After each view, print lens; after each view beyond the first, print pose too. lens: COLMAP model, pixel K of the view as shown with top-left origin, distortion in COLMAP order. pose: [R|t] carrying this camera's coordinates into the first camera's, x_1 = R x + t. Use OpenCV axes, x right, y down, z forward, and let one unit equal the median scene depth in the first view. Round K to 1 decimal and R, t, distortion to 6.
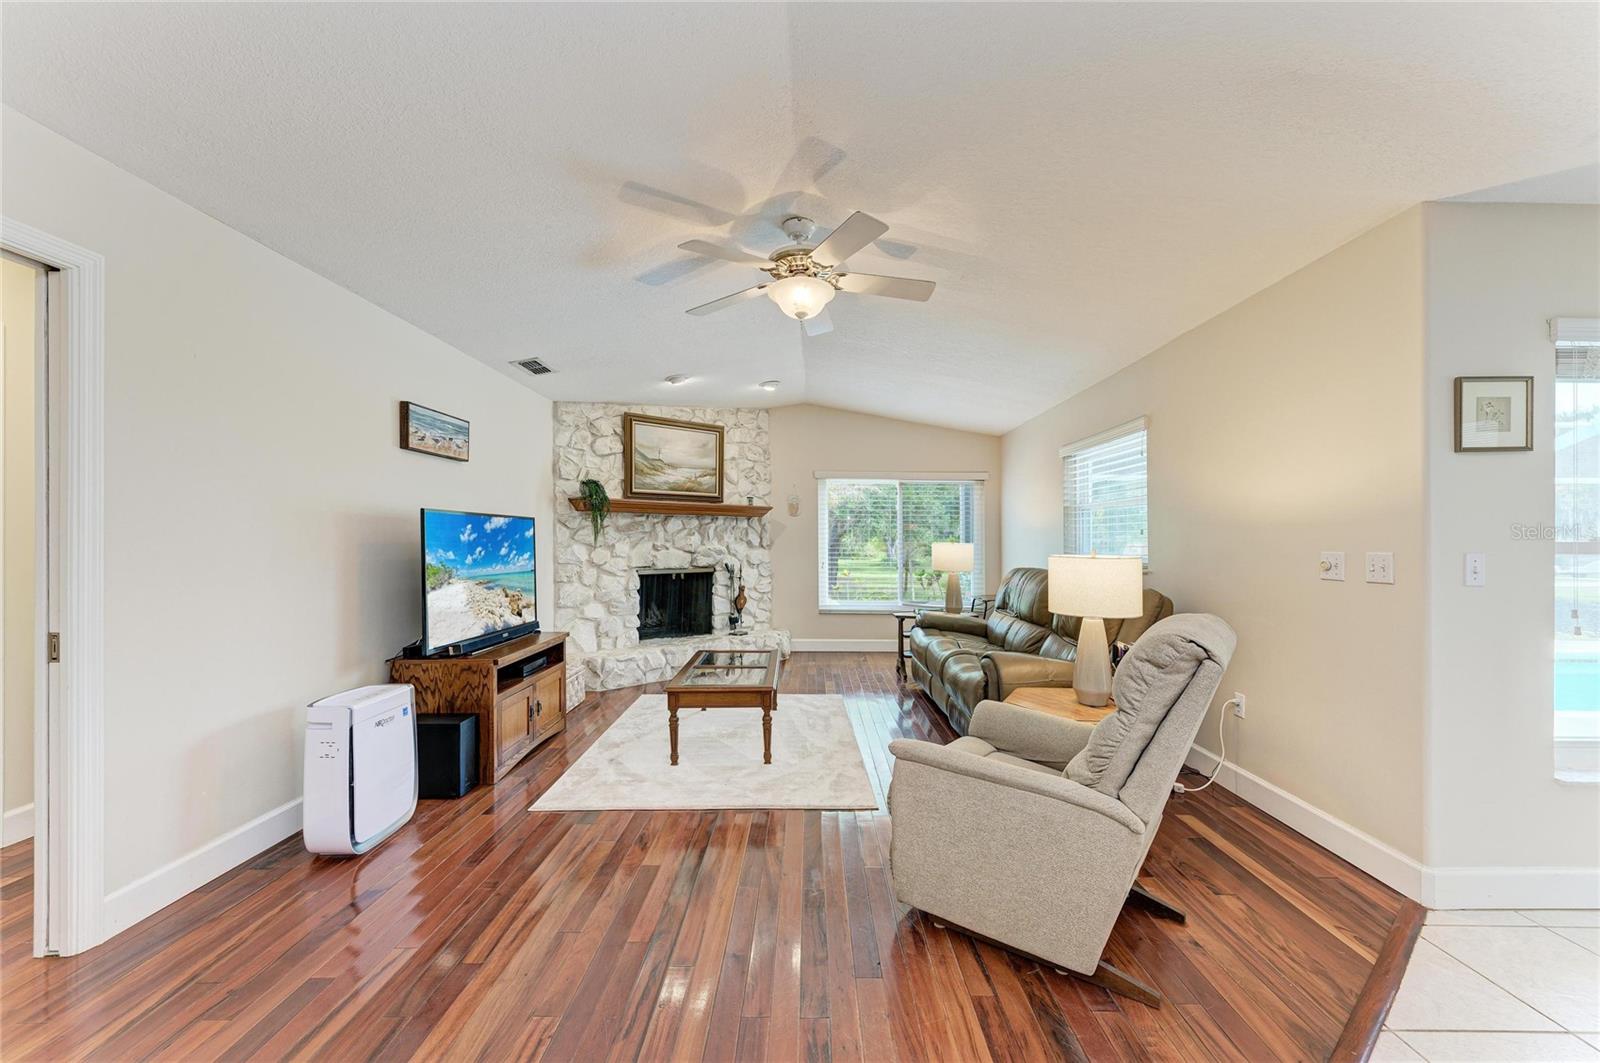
lens RADIAL K [[640.3, 0, 800.0], [0, 640.3, 531.5], [0, 0, 1]] dist [0.013506, -0.003464]
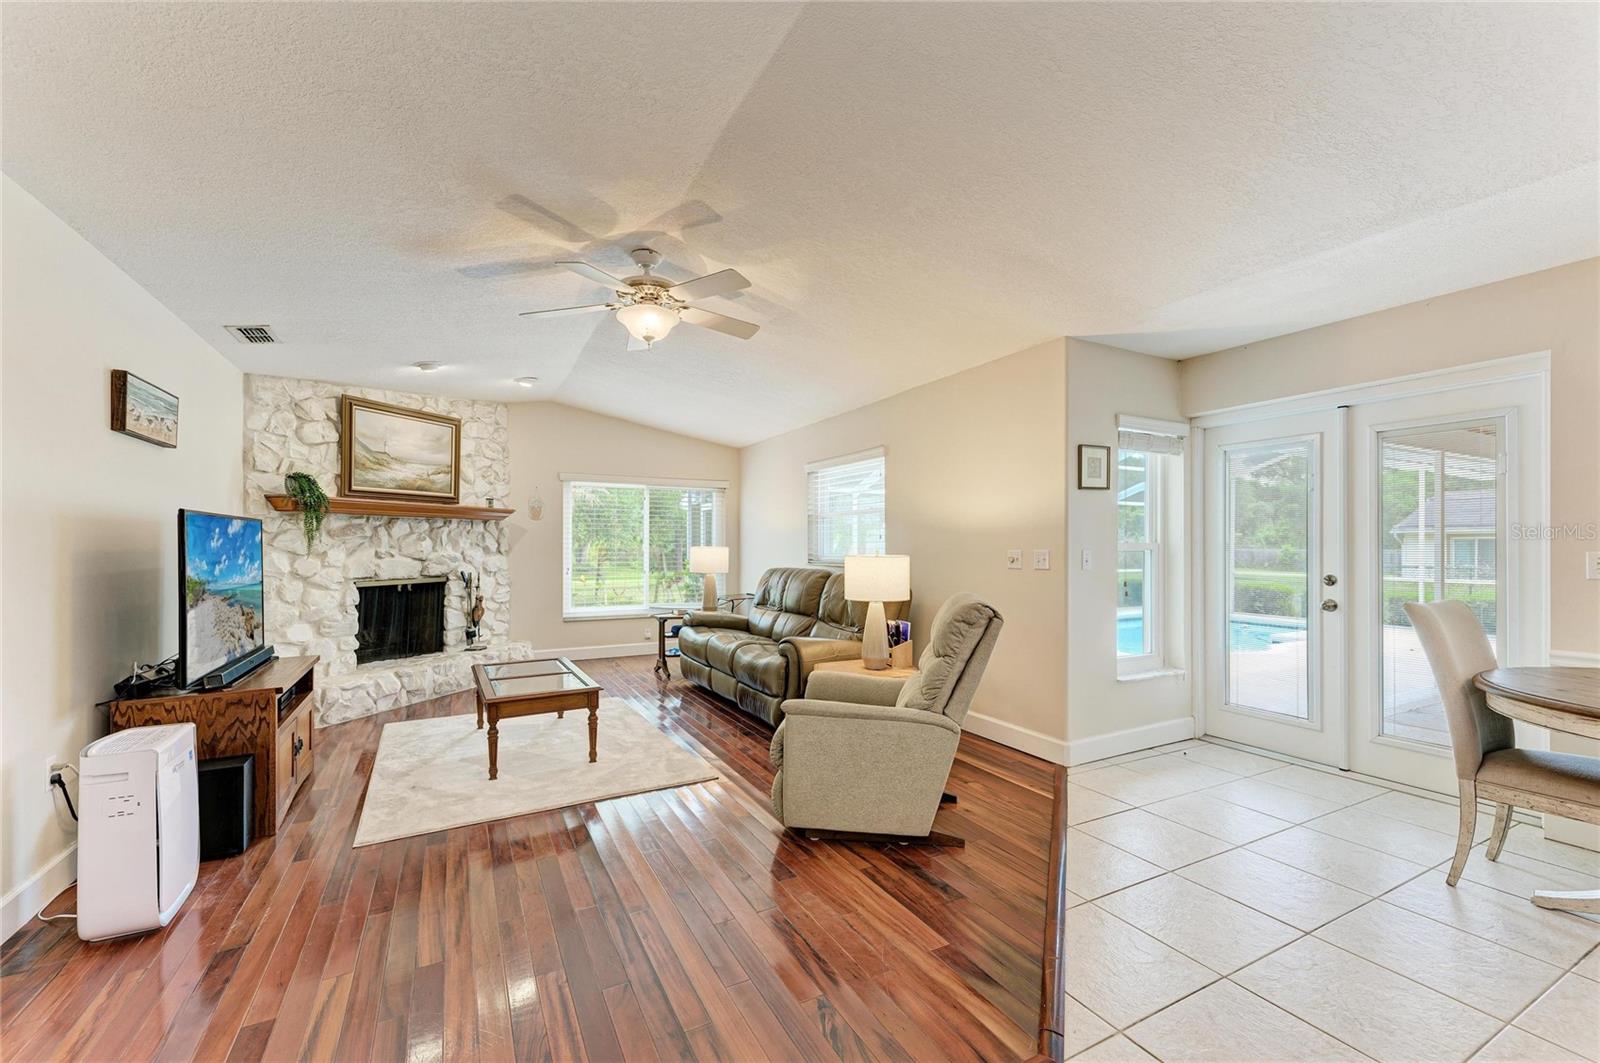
lens RADIAL K [[673.3, 0, 807.1], [0, 673.3, 535.2], [0, 0, 1]] dist [0.009996, -0.000020]
pose [[0.877564, 0.000744, 0.479460, -0.166459], [-0.000649, 1.000000, -0.000363, -0.001524], [-0.479460, 0.000007, 0.877564, -0.071646]]
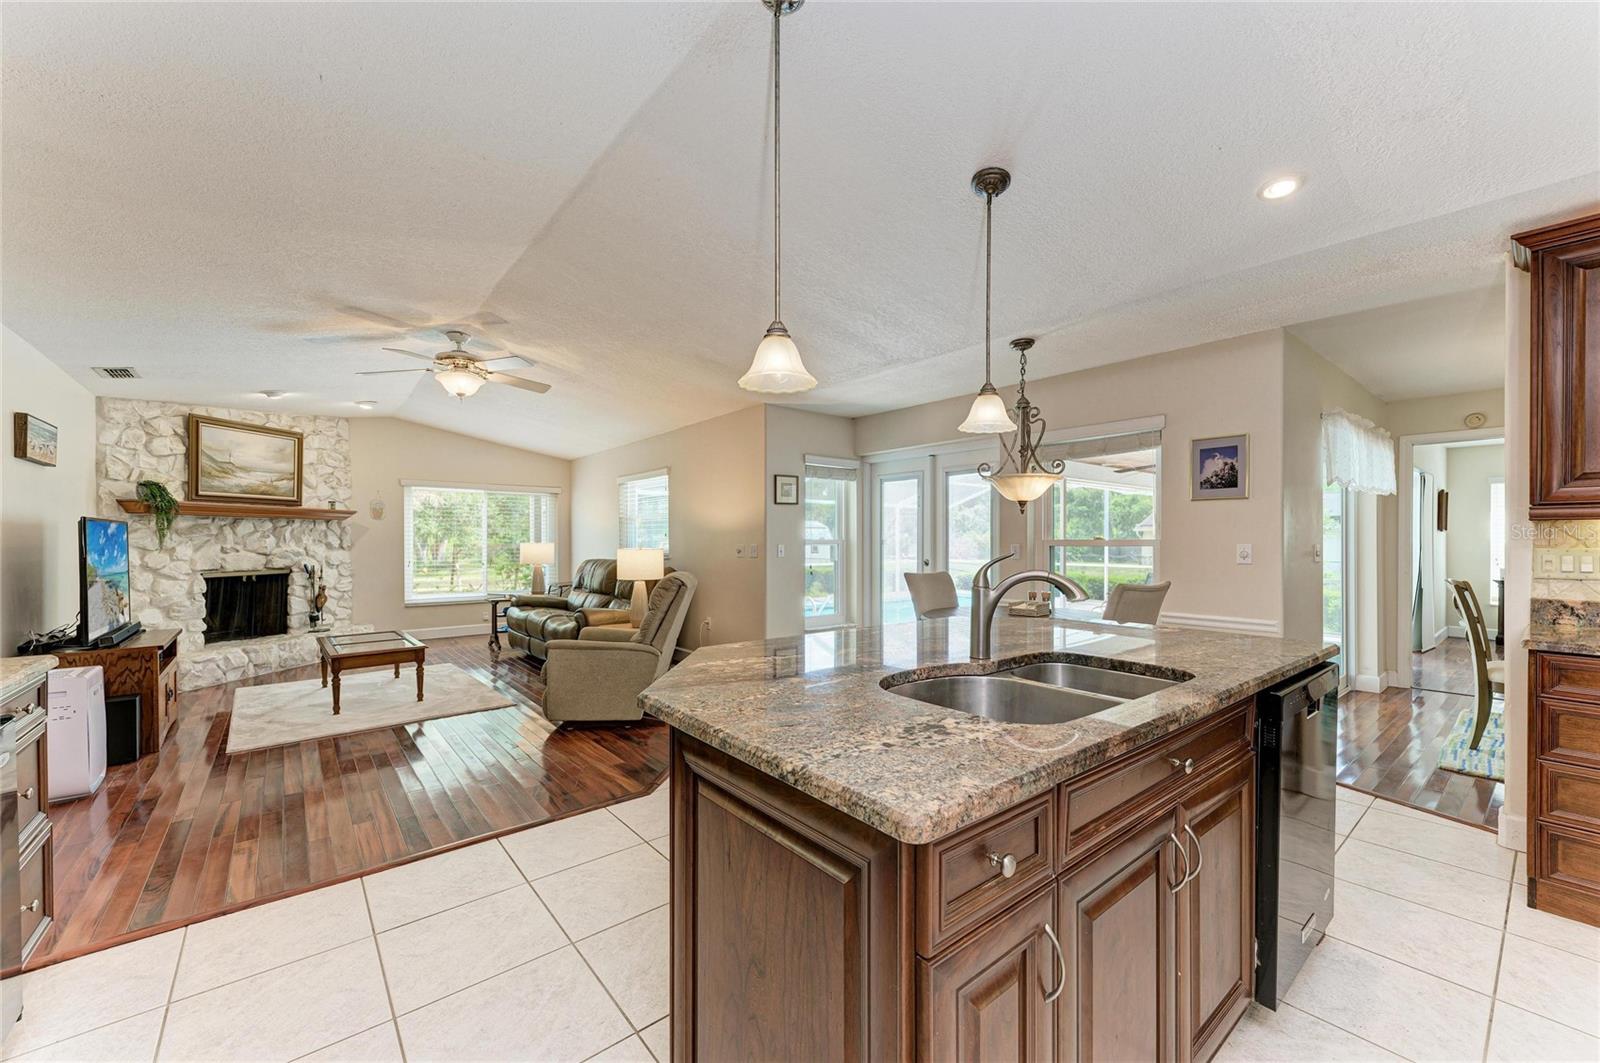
lens RADIAL K [[635.5, 0, 825.3], [0, 635.5, 537.8], [0, 0, 1]] dist [0.000819, -0.003579]
pose [[0.751331, -0.005195, 0.659905, -0.185286], [-0.001815, 0.999949, 0.009938, -0.006379], [-0.659923, -0.008664, 0.751283, -0.385027]]
